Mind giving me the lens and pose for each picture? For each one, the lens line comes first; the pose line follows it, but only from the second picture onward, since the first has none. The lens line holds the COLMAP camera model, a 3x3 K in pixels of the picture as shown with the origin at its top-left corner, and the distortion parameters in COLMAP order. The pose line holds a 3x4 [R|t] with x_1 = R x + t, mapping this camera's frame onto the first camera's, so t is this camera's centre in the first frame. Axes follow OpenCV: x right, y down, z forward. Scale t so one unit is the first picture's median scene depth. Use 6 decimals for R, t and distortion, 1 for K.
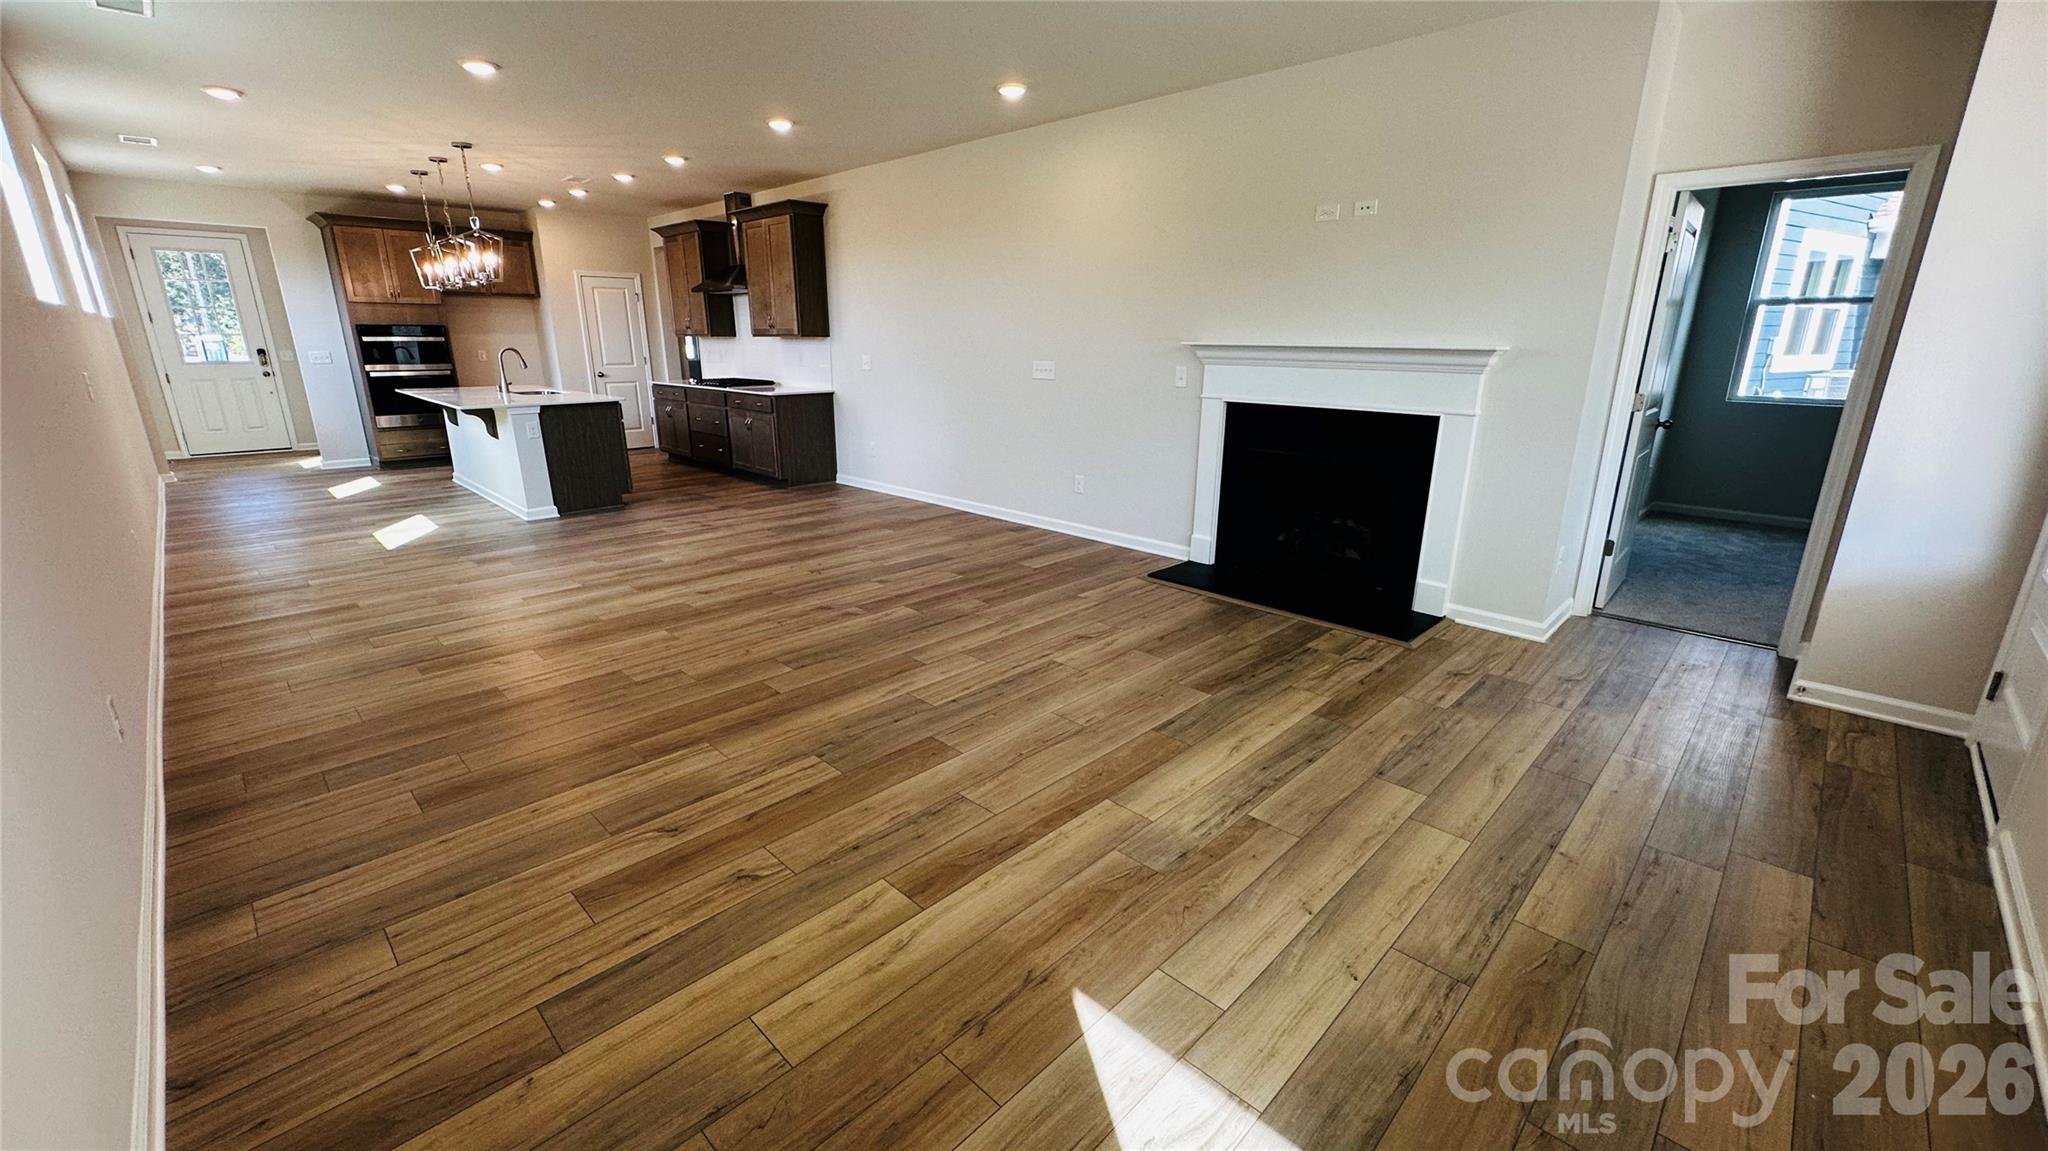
lens RADIAL K [[818.4, 0, 1033.9], [0, 818.4, 563.0], [0, 0, 1]] dist [0.000293, -0.000060]
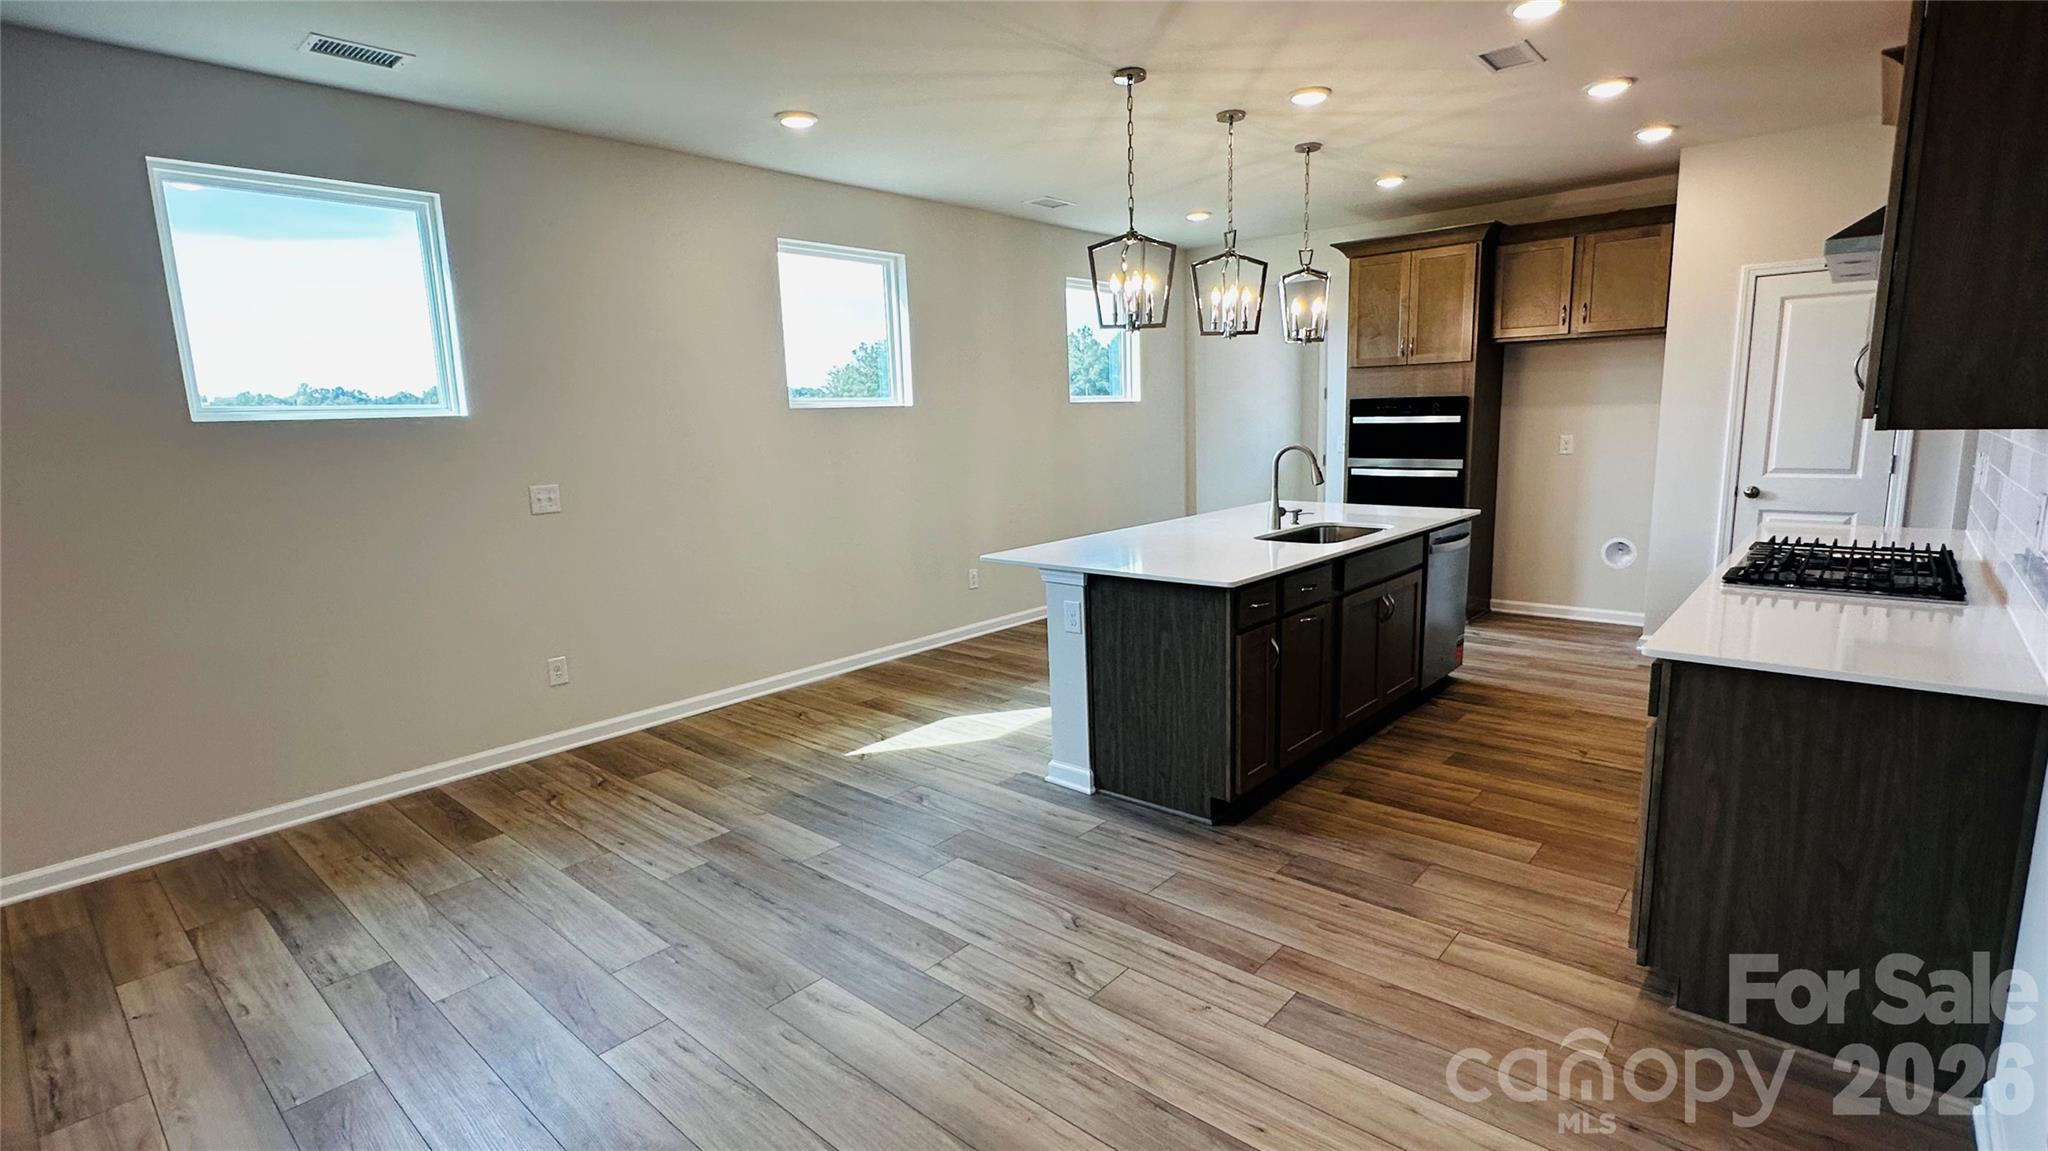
lens RADIAL K [[953.6, 0, 1034.8], [0, 953.6, 574.9], [0, 0, 1]] dist [0.001084, 0.000134]
pose [[0.053710, 0.164848, -0.984855, -0.033670], [-0.242119, 0.958997, 0.147316, -0.199148], [0.968759, 0.230540, 0.091420, 0.686955]]
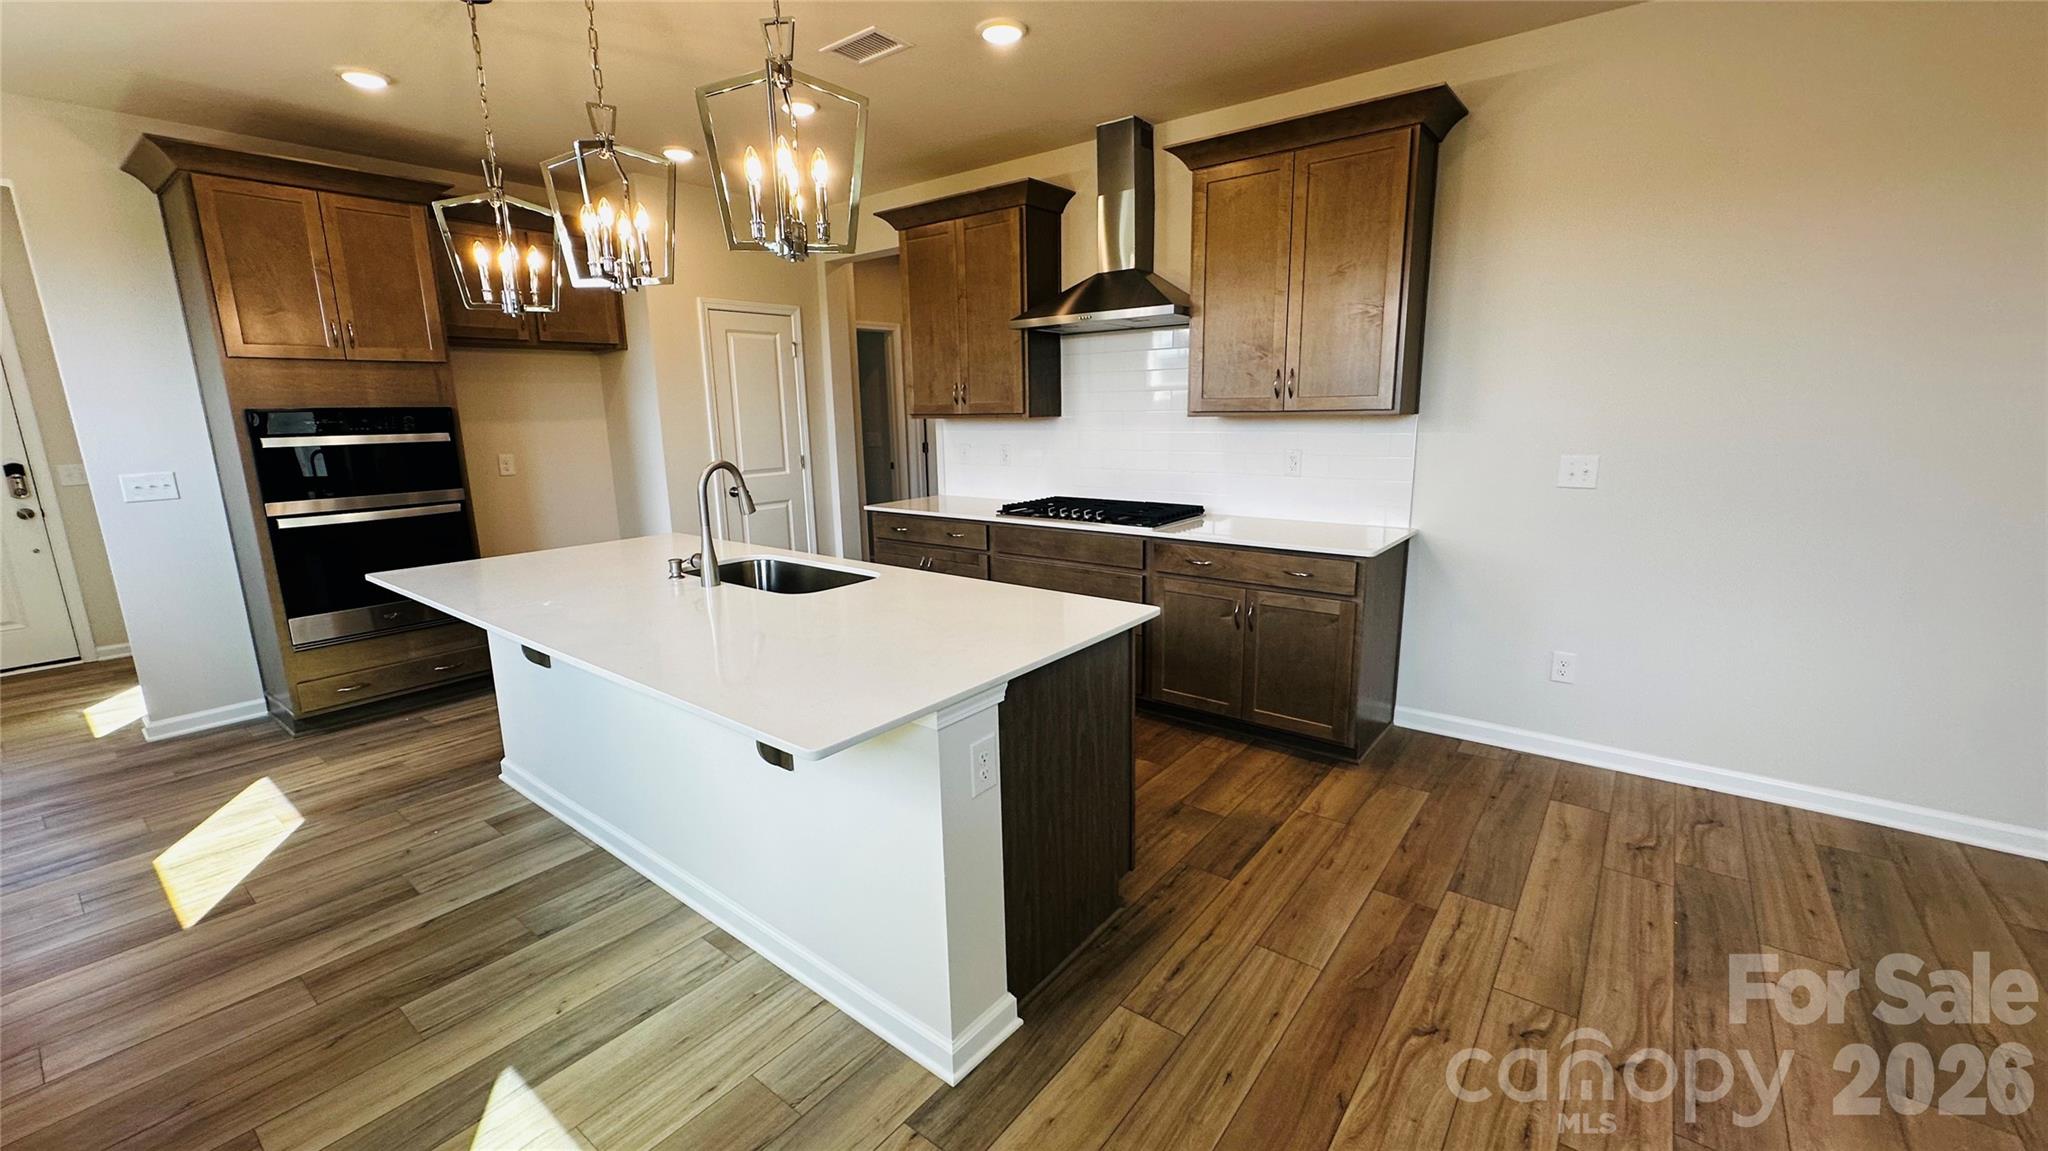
lens RADIAL K [[825.5, 0, 1015.9], [0, 825.5, 571.4], [0, 0, 1]] dist [0.000204, 0.000088]
pose [[0.994203, -0.039798, 0.099885, -0.468287], [0.047303, 0.996141, -0.073927, -0.154291], [-0.096558, 0.078223, 0.992249, 0.533234]]
